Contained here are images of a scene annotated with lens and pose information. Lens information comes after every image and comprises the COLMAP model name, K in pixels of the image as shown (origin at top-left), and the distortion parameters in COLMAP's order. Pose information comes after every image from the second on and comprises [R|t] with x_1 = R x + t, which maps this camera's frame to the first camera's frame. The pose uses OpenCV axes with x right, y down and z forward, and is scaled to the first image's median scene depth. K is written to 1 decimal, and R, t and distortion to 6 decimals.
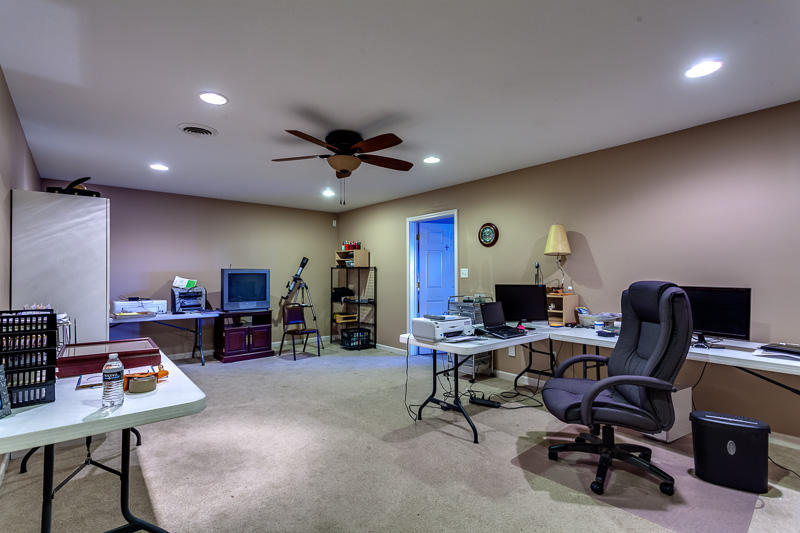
lens RADIAL K [[378.4, 0, 398.5], [0, 378.4, 269.0], [0, 0, 1]] dist [0.001716, 0.002178]
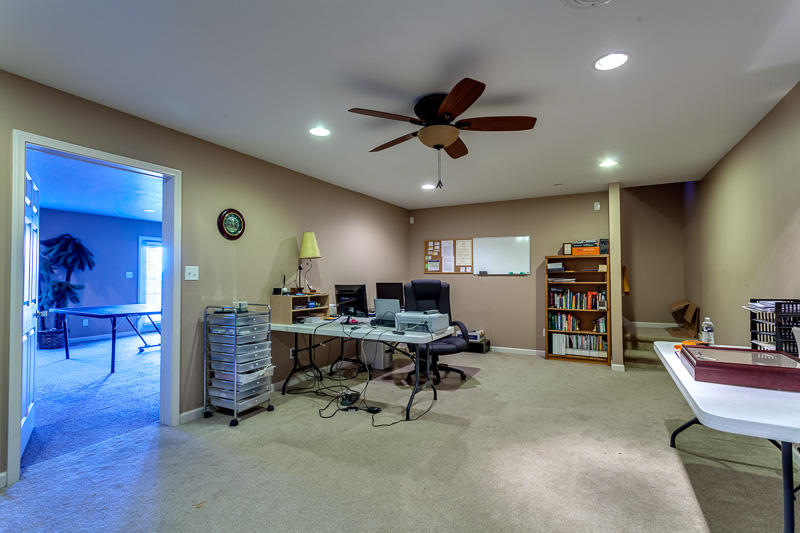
lens RADIAL K [[378.4, 0, 398.5], [0, 378.4, 269.0], [0, 0, 1]] dist [0.001716, 0.002178]
pose [[-0.353700, 0.021354, 0.935115, -0.794436], [-0.012568, 0.999541, -0.027579, 0.024564], [-0.935275, -0.021508, -0.353269, 1.251995]]
